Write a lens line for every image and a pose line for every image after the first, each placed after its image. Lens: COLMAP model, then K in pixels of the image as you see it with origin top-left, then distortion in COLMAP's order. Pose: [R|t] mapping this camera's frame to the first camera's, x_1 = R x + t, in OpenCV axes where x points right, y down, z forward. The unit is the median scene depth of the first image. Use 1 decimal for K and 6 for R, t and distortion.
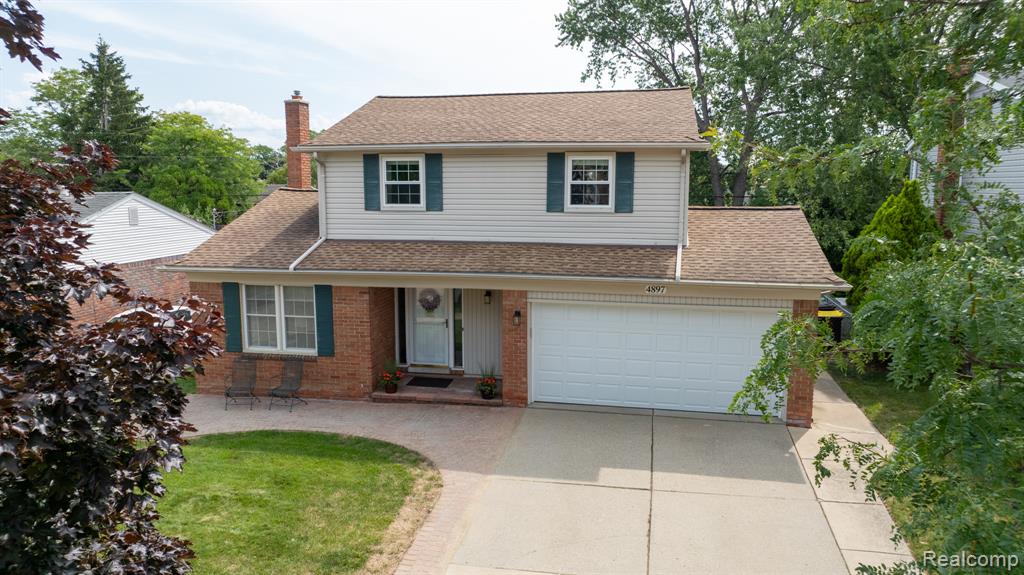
lens RADIAL K [[730.6, 0, 512.0], [0, 730.6, 287.5], [0, 0, 1]] dist [-0.022019, -0.000828]
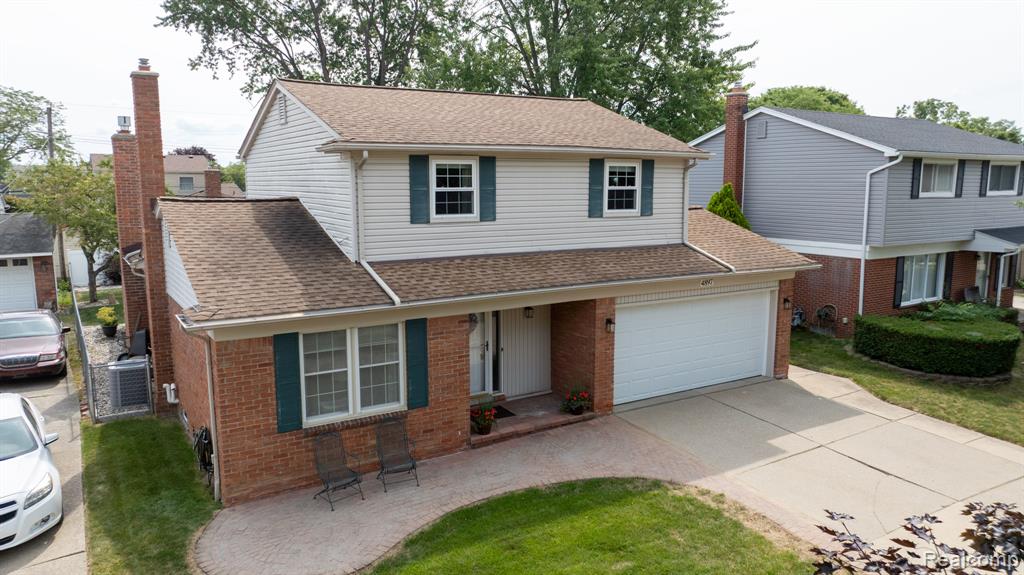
lens RADIAL K [[730.6, 0, 512.0], [0, 730.6, 287.5], [0, 0, 1]] dist [-0.022019, -0.000828]
pose [[0.725378, -0.099405, 0.681135, -0.705408], [0.100305, 0.994220, 0.038277, -0.056242], [-0.681003, 0.040556, 0.731156, 0.338560]]
